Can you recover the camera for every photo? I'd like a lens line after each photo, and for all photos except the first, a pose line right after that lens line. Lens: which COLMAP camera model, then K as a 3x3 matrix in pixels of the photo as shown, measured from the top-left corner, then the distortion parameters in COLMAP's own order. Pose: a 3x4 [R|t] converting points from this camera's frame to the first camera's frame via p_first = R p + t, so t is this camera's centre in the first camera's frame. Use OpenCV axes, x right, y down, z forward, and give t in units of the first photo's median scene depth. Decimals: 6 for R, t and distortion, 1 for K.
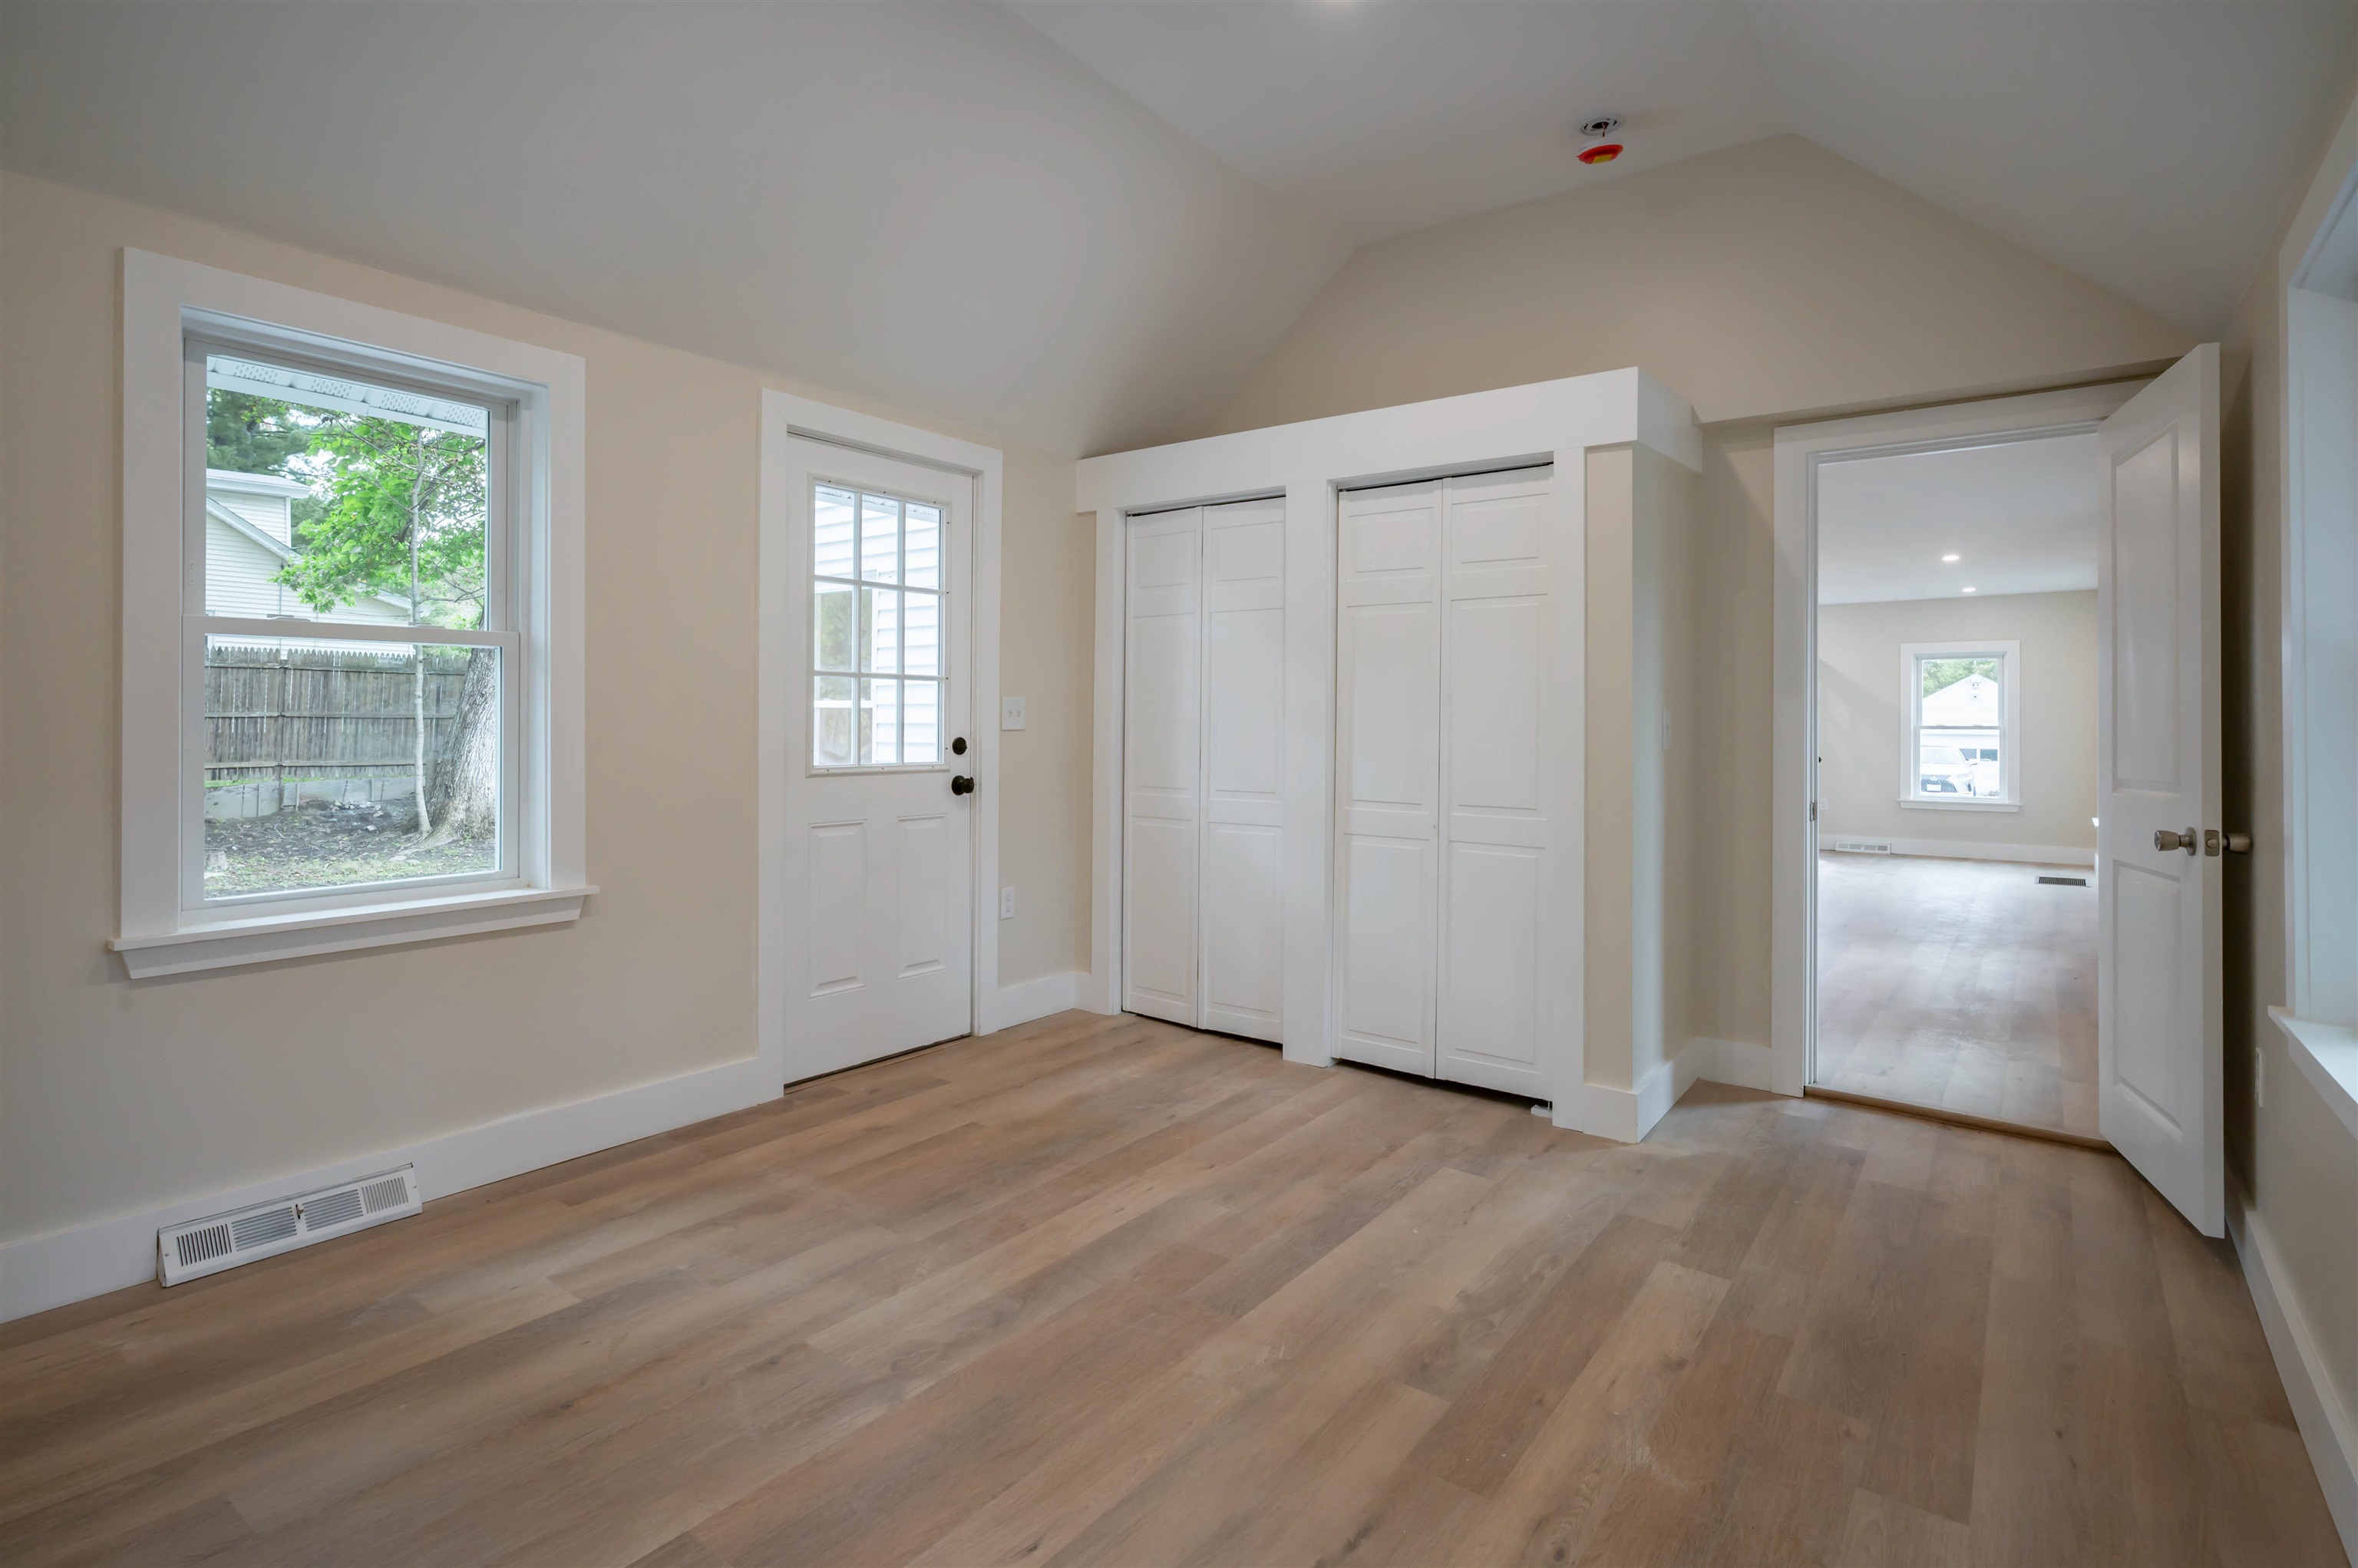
lens RADIAL K [[1172.4, 0, 1128.8], [0, 1172.4, 746.0], [0, 0, 1]] dist [-0.004381, -0.000563]
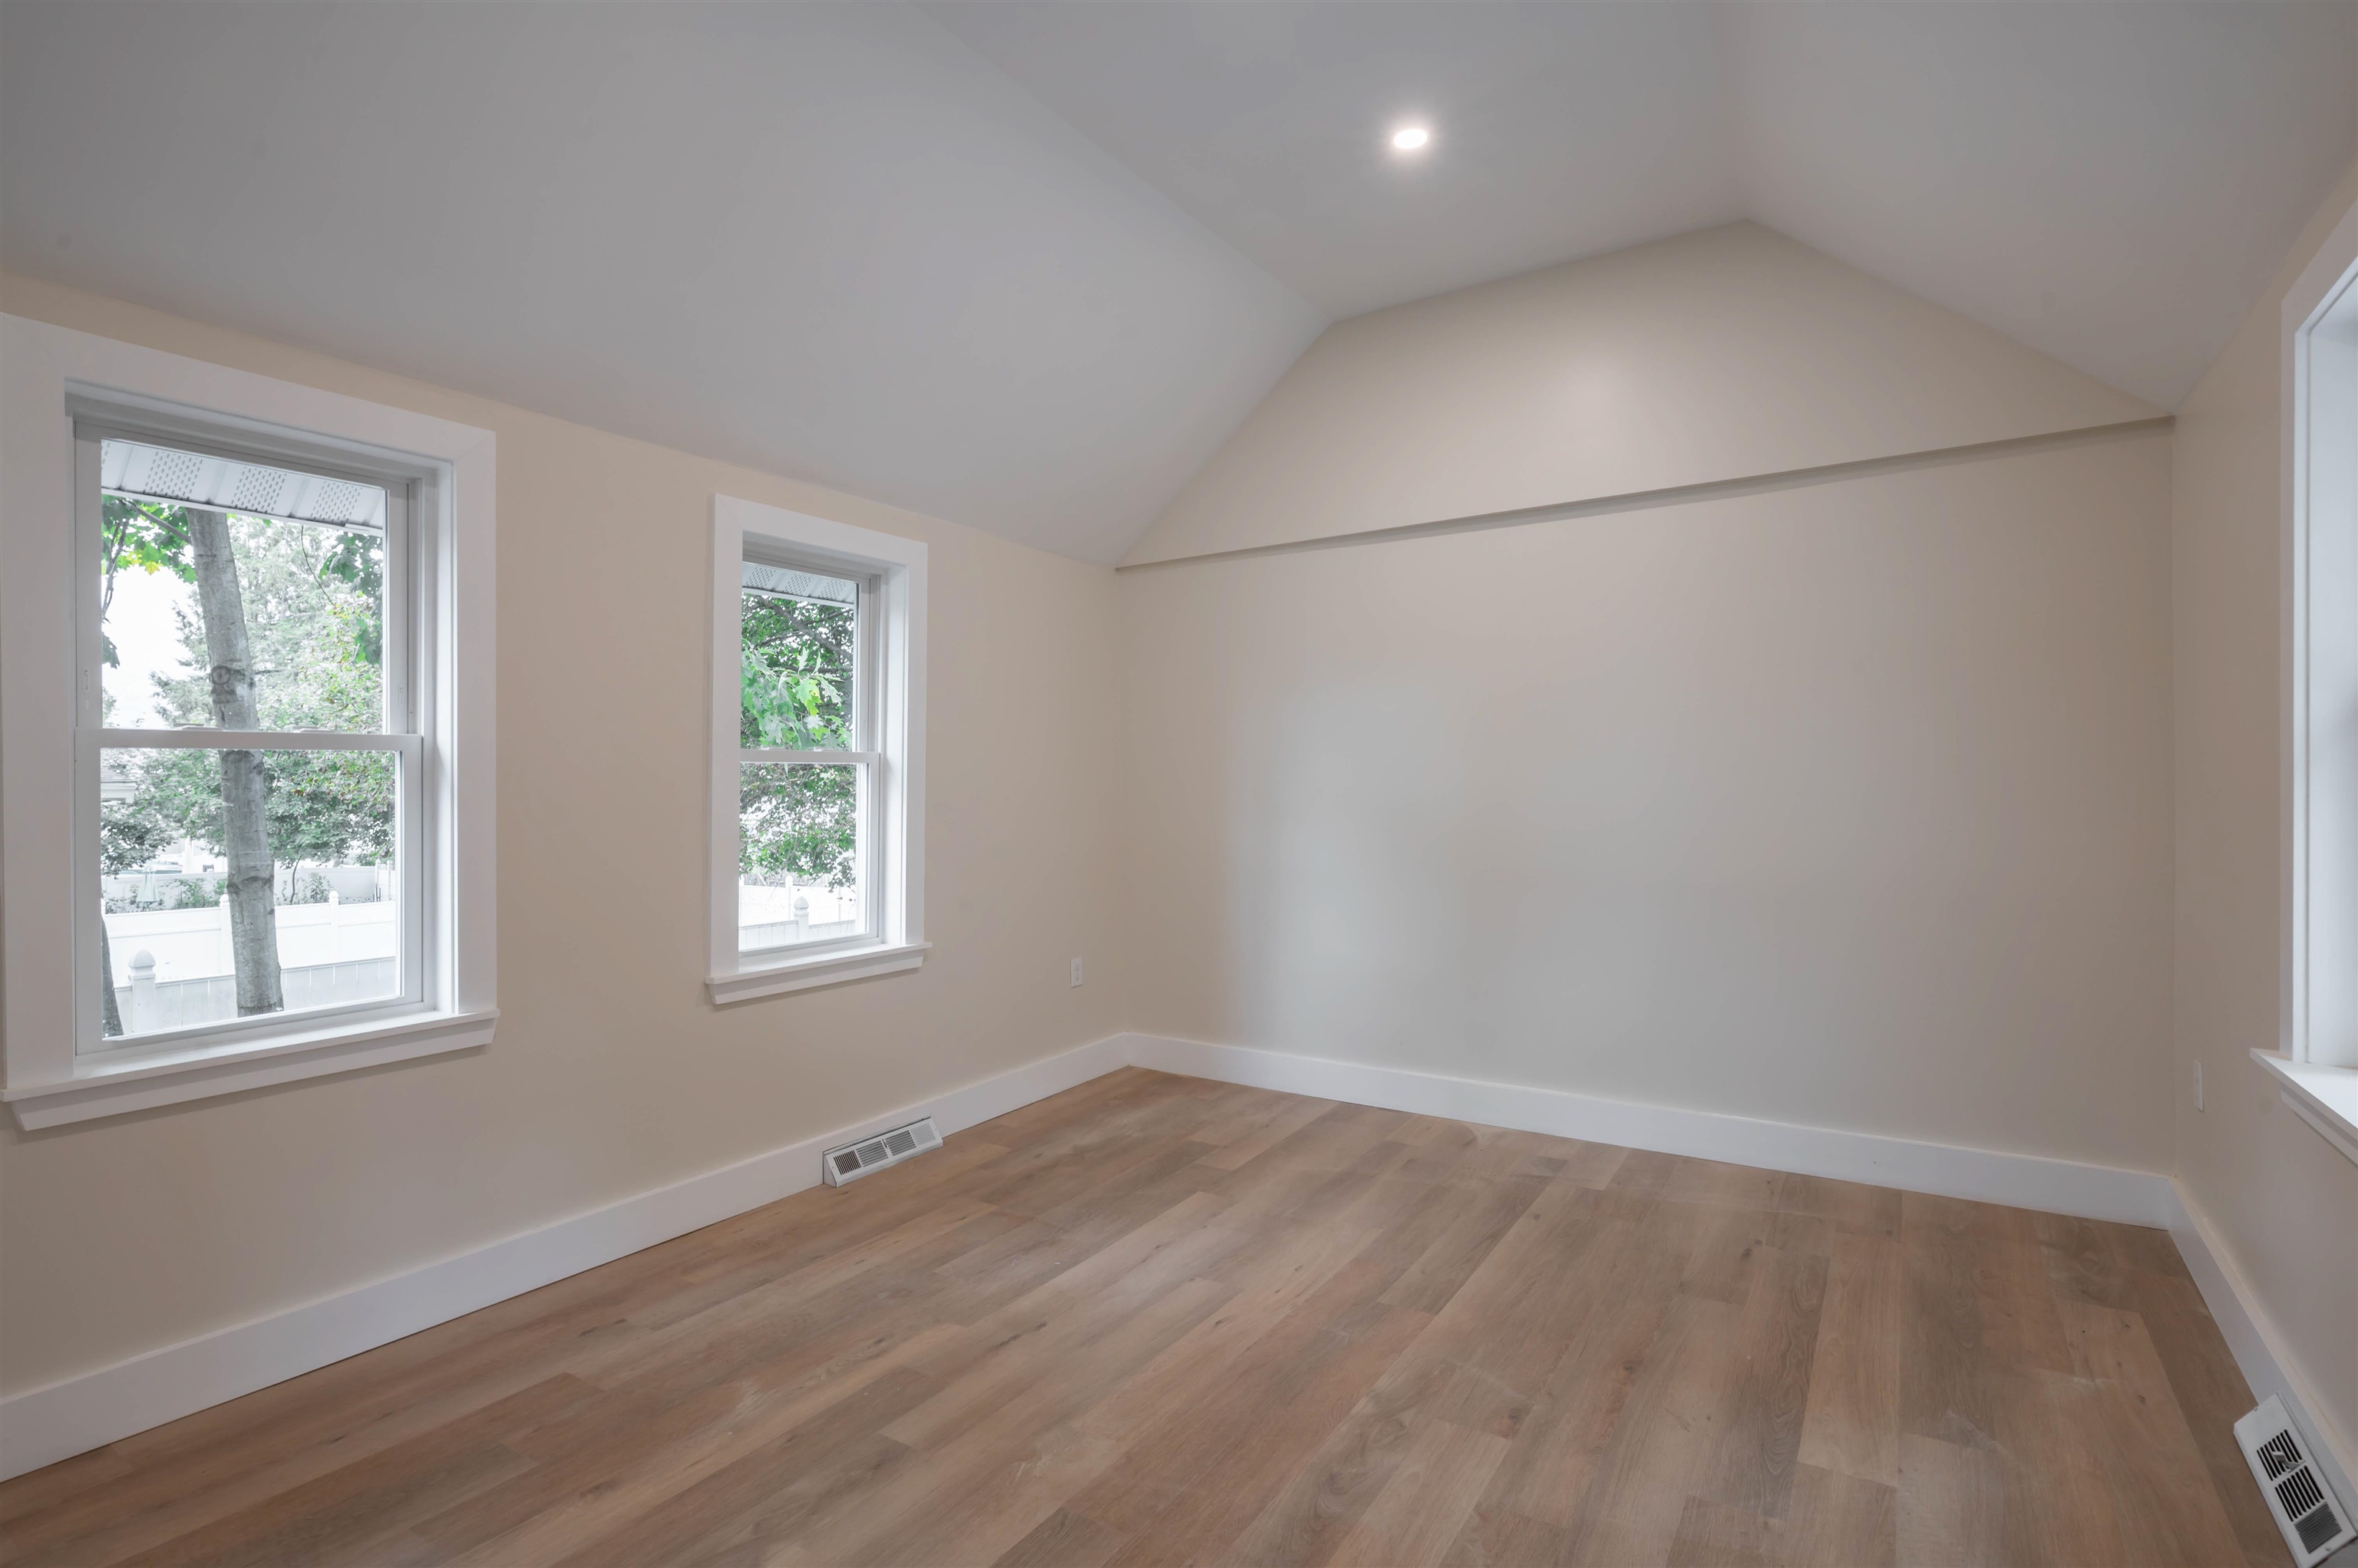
lens RADIAL K [[1167.7, 0, 1148.8], [0, 1167.7, 771.1], [0, 0, 1]] dist [-0.005763, 0.008880]
pose [[-0.997498, -0.009681, -0.070034, 0.076101], [-0.010378, 0.999900, 0.009591, -0.045381], [0.069935, 0.010294, -0.997498, 1.490903]]
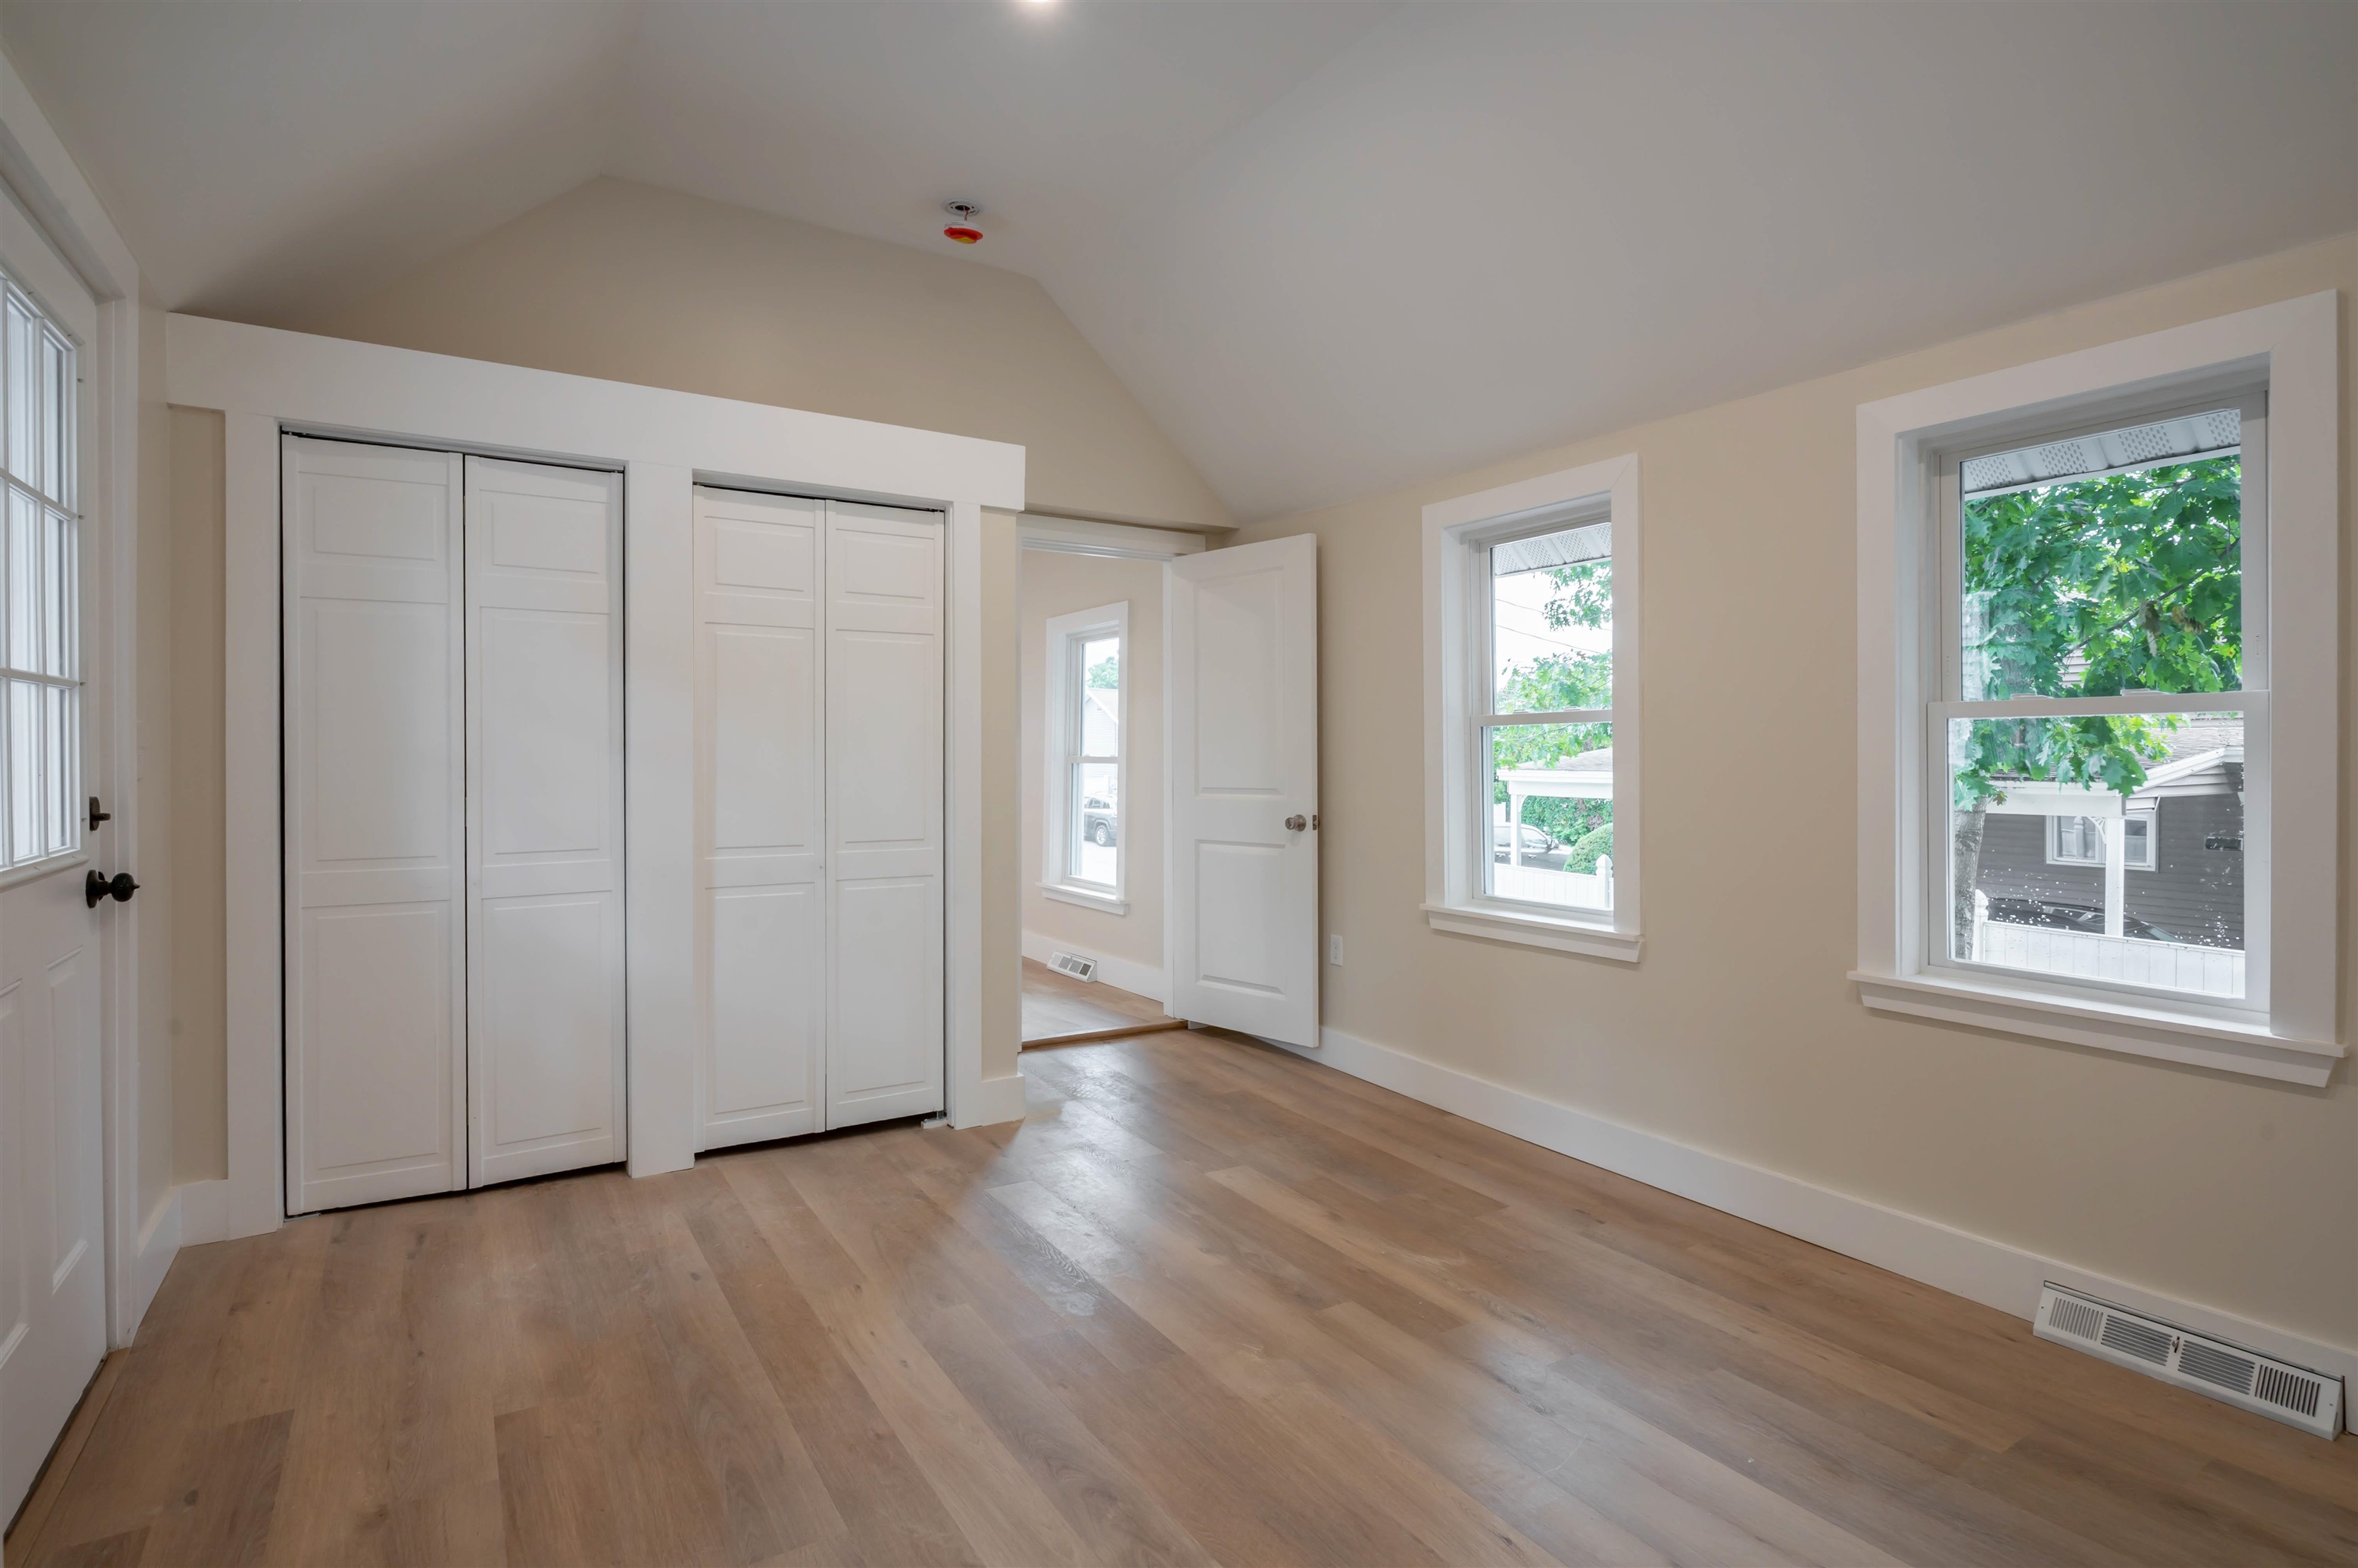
lens RADIAL K [[1159.0, 0, 1179.0], [0, 1159.0, 784.0], [0, 0, 1]] dist [-0.003668, -0.000084]
pose [[0.338208, -0.036427, 0.940366, -0.673256], [0.020134, 0.999302, 0.031468, -0.028478], [-0.940856, 0.008290, 0.338705, 0.532993]]
